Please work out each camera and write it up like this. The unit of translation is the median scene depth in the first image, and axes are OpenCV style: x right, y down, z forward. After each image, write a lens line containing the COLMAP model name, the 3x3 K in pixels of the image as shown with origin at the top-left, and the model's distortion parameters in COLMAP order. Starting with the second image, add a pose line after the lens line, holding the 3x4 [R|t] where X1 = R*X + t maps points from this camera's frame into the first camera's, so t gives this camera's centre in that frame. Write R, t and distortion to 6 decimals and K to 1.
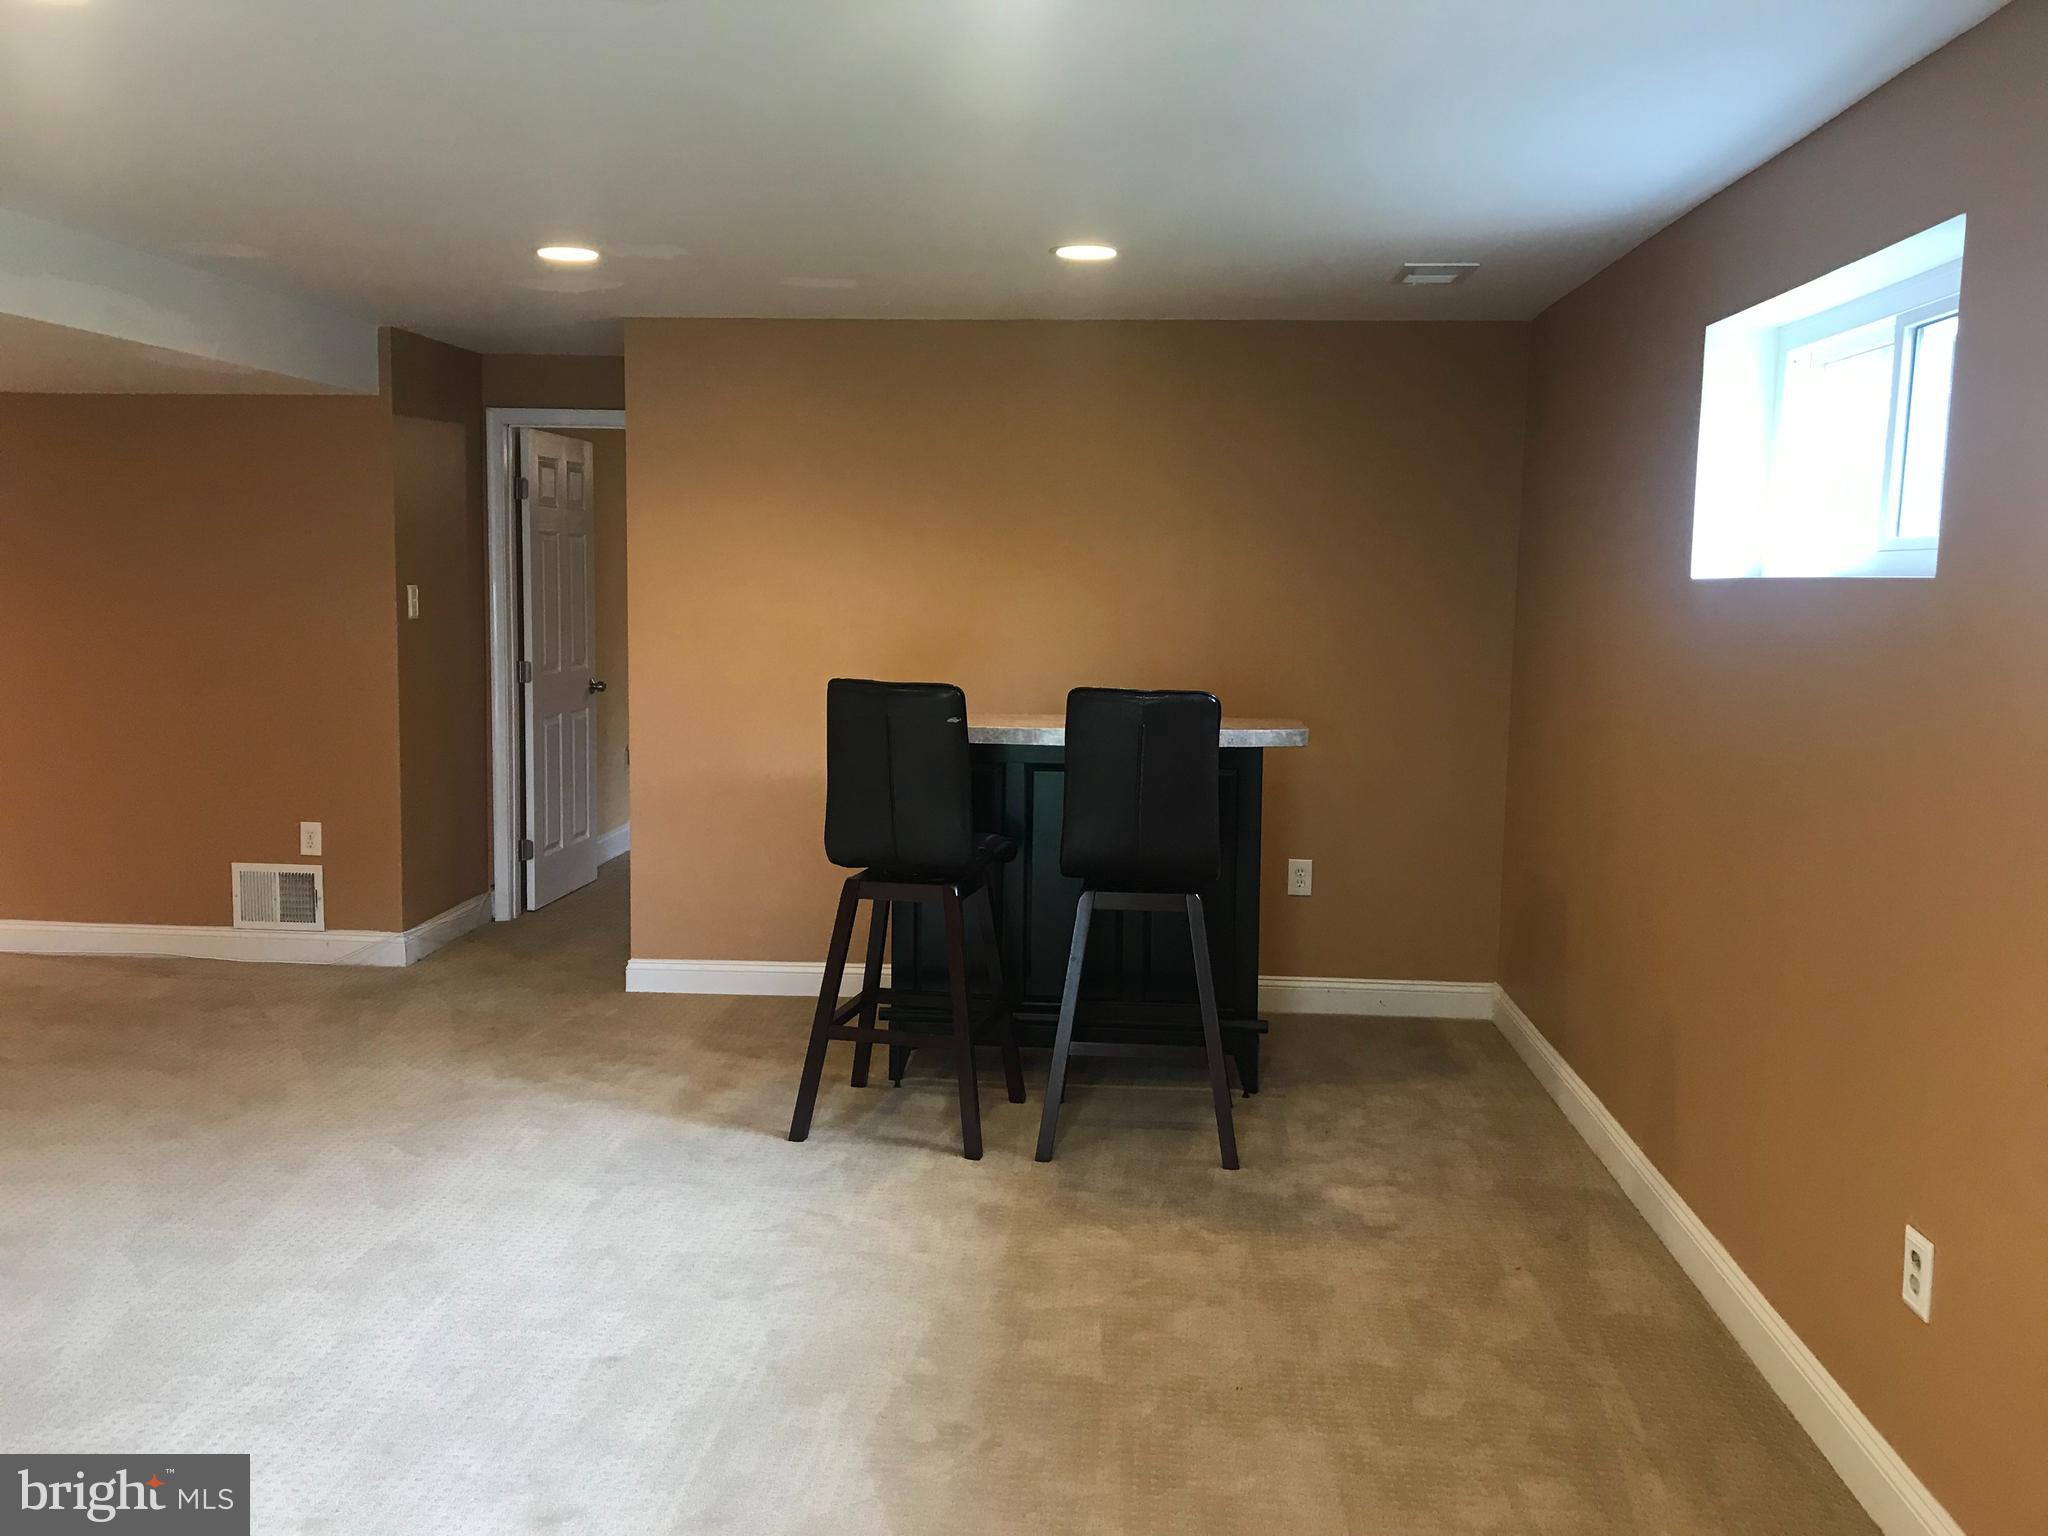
lens RADIAL K [[1690.8, 0, 1024.0], [0, 1690.8, 768.0], [0, 0, 1]] dist [-0.003033, -0.006364]
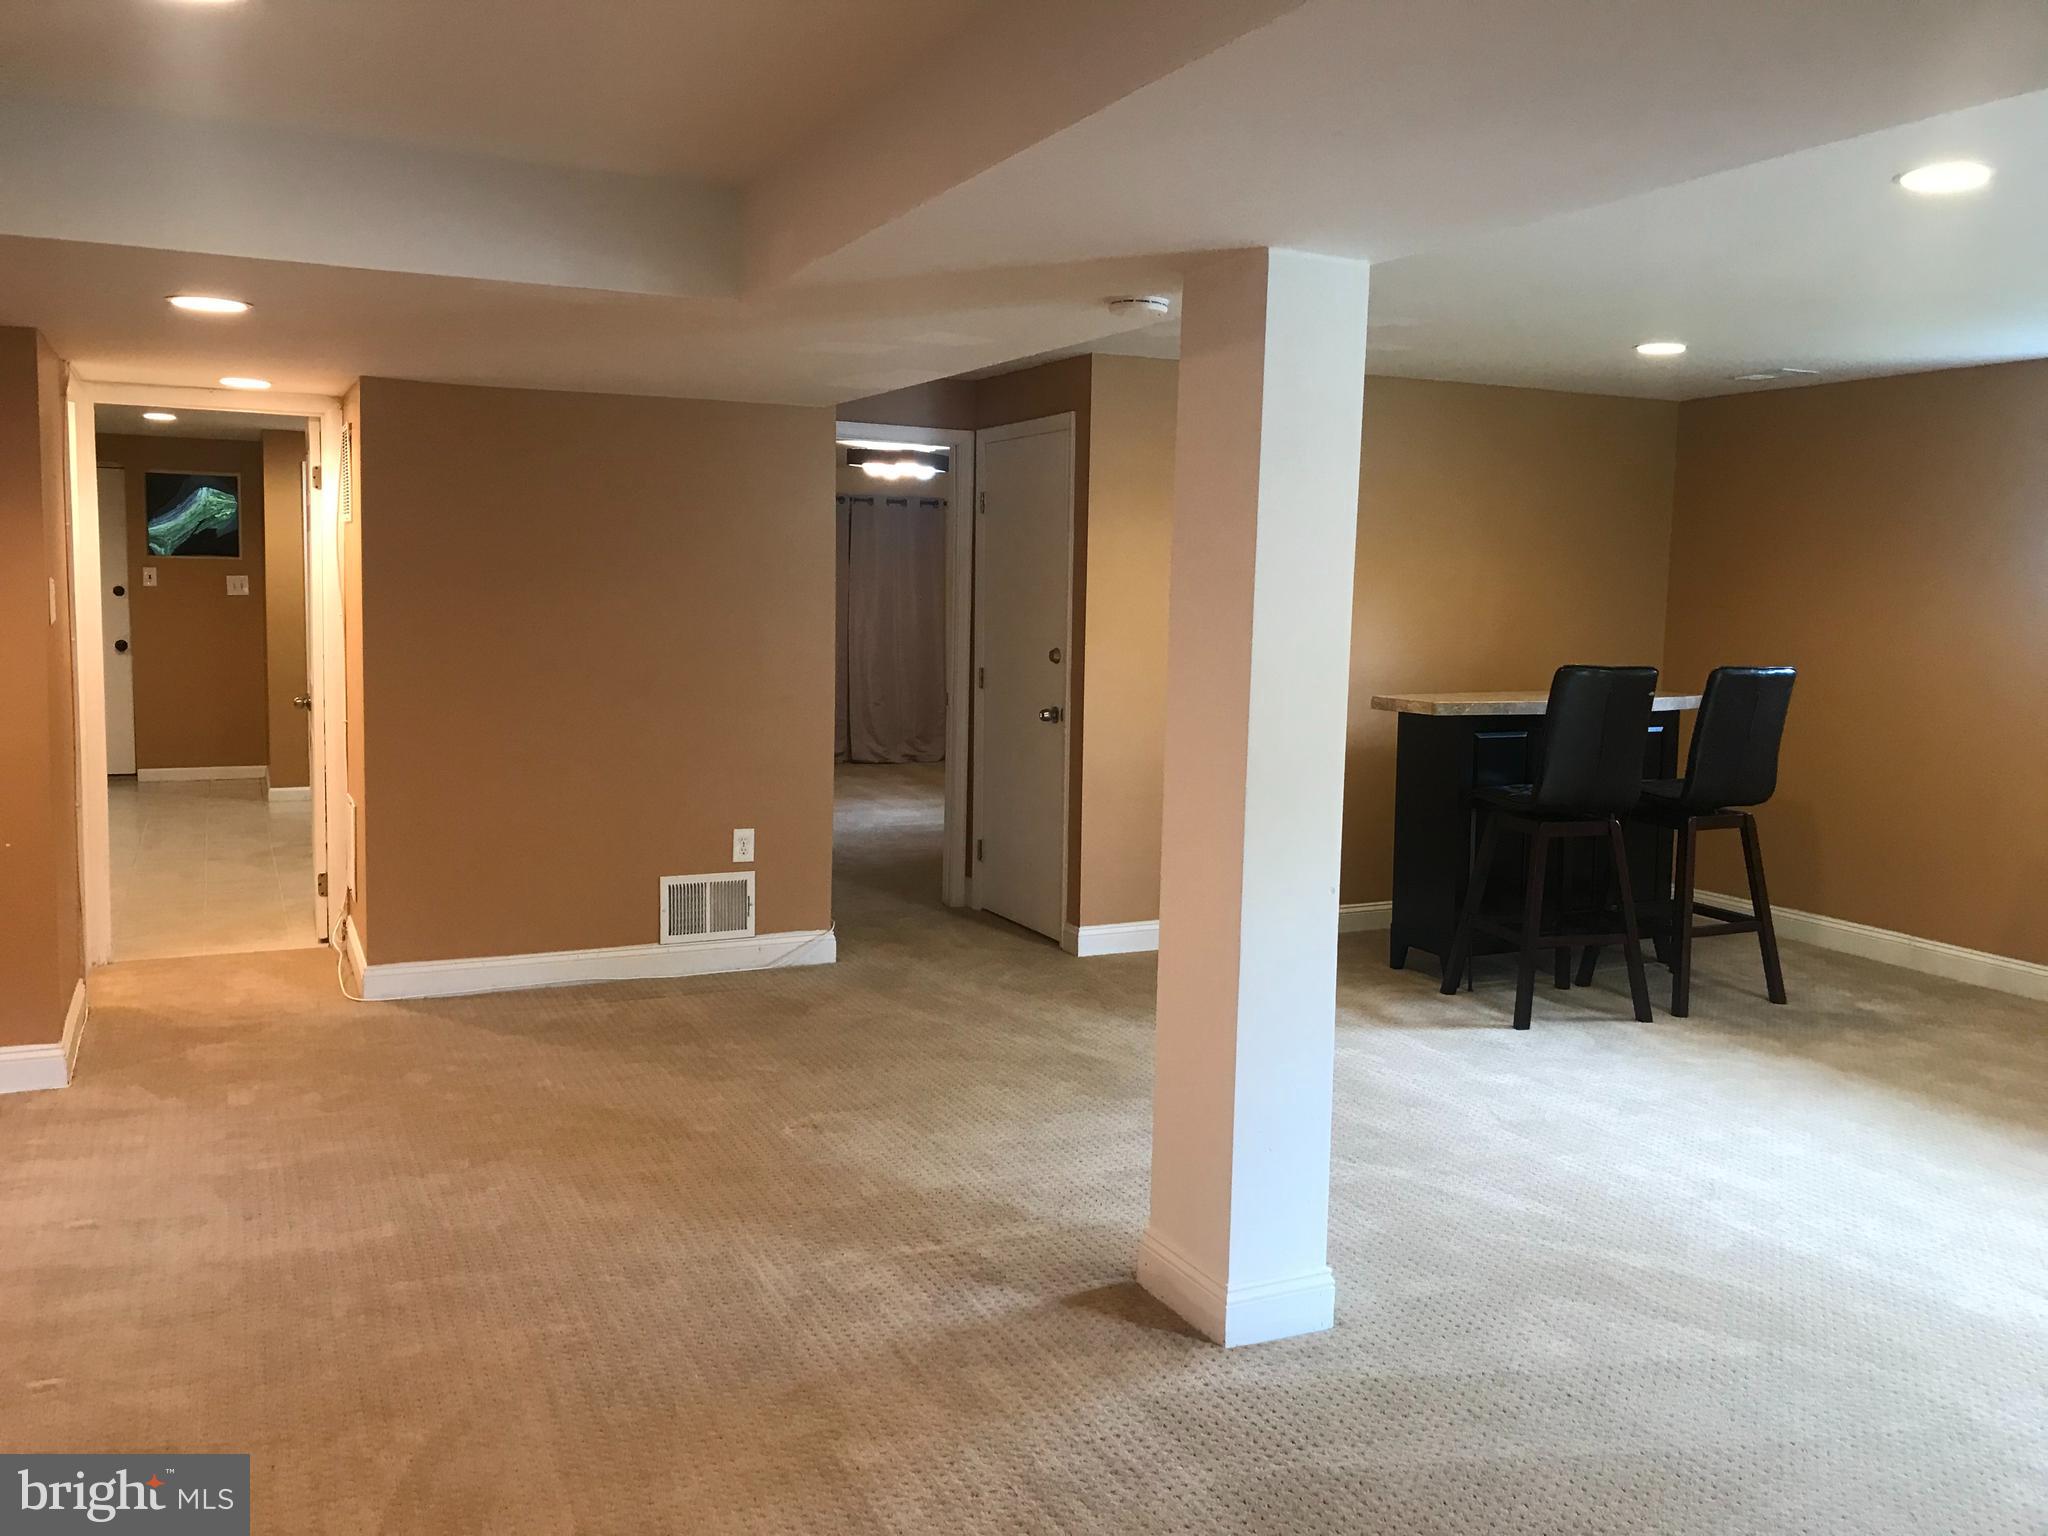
lens RADIAL K [[1683.9, 0, 1026.3], [0, 1683.9, 717.1], [0, 0, 1]] dist [0.080854, -0.002392]
pose [[0.864250, -0.040815, 0.501405, -0.776589], [0.055377, 0.998365, -0.014184, -0.010592], [-0.500006, 0.040025, 0.865097, 0.047507]]
